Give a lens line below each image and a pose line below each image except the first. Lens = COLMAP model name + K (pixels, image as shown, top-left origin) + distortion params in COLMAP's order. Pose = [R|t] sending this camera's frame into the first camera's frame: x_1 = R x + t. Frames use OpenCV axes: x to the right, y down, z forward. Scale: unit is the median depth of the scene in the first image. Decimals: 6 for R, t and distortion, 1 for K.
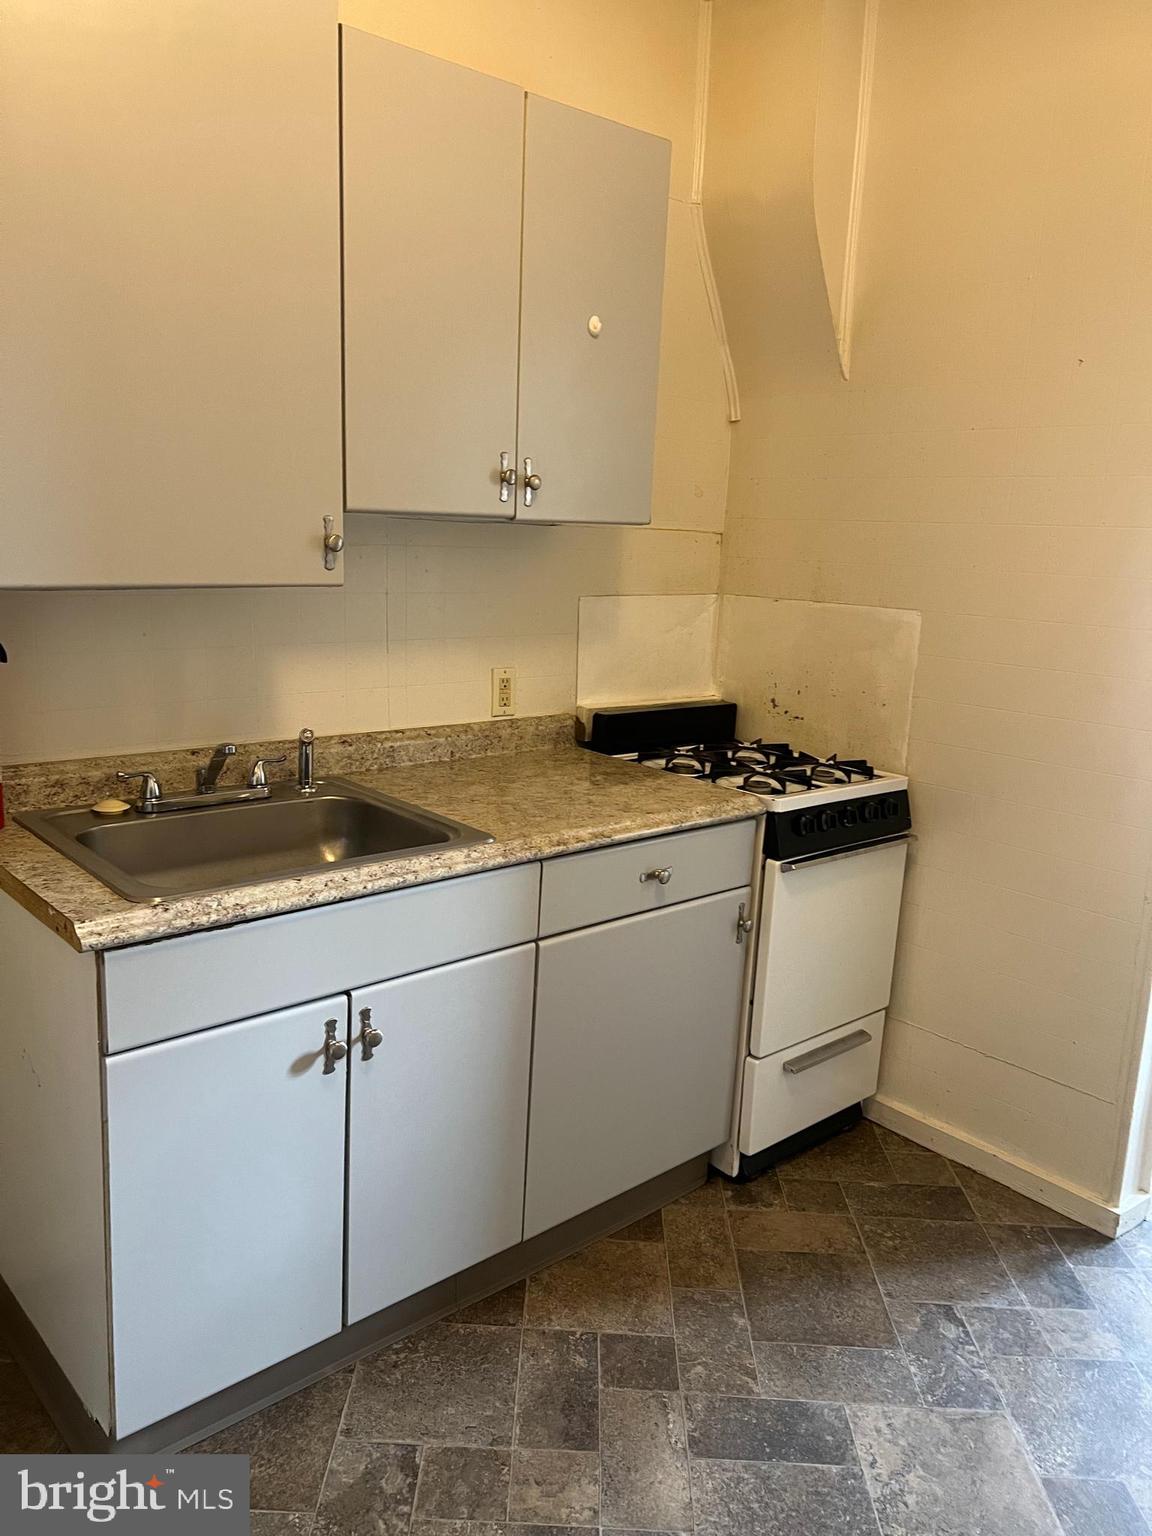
lens RADIAL K [[1151.8, 0, 586.6], [0, 1151.8, 771.4], [0, 0, 1]] dist [0.034821, -0.042755]
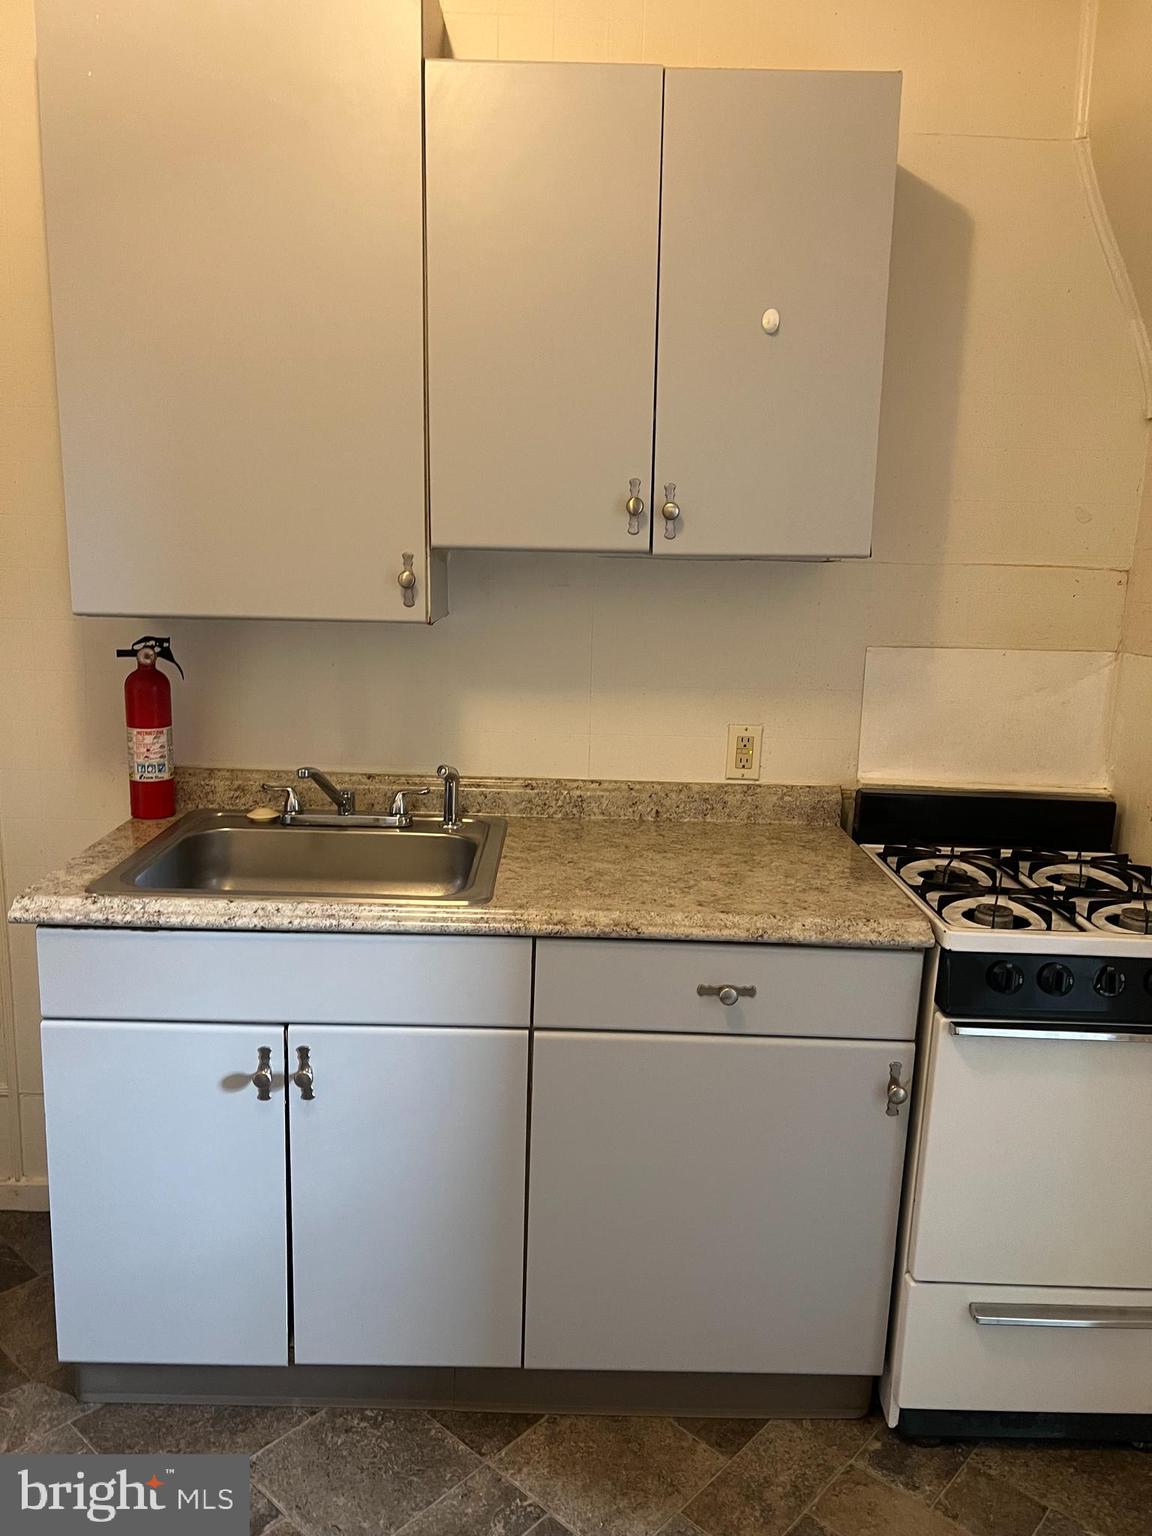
lens RADIAL K [[1151.8, 0, 583.9], [0, 1151.8, 769.9], [0, 0, 1]] dist [0.034821, -0.042755]
pose [[0.747782, 0.103049, -0.655898, 0.541230], [-0.133297, 0.991069, 0.003738, -0.056611], [0.650426, 0.084634, 0.754840, 0.348791]]
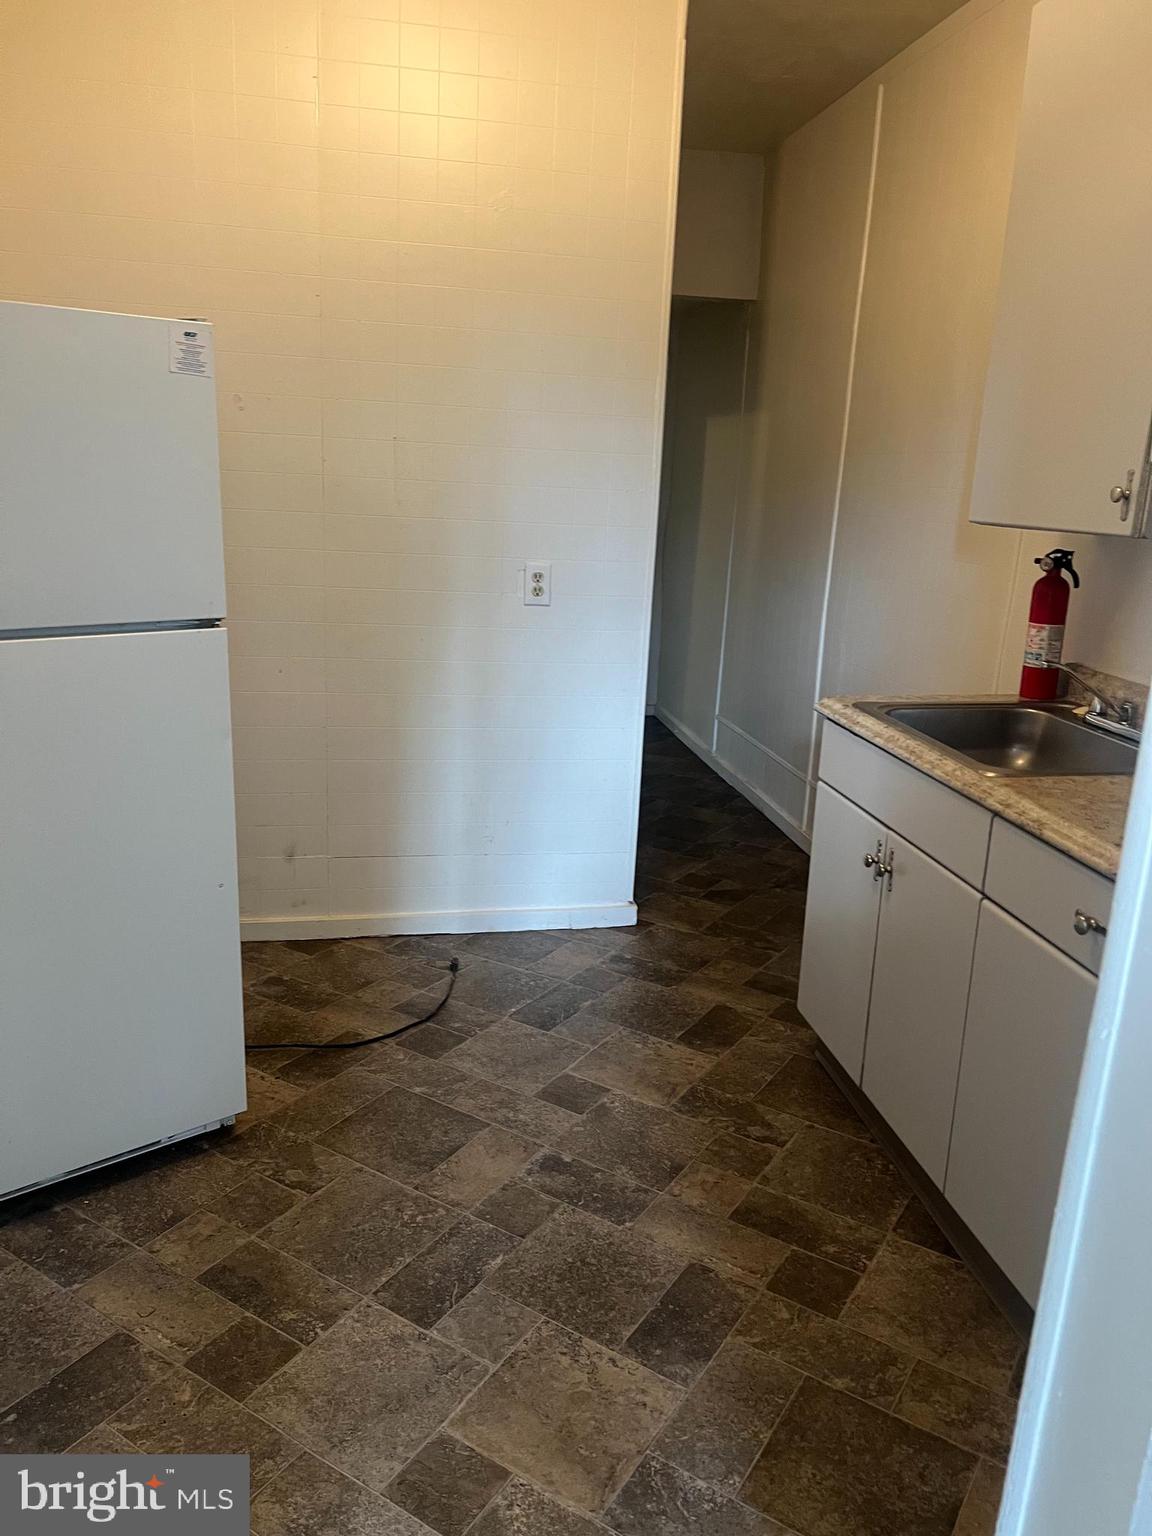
lens RADIAL K [[1151.8, 0, 581.5], [0, 1151.8, 779.3], [0, 0, 1]] dist [0.034821, -0.042755]
pose [[-0.531136, 0.155770, -0.832845, 0.933985], [-0.240181, 0.914955, 0.324300, -0.177305], [0.812531, 0.372281, -0.448552, 1.126898]]
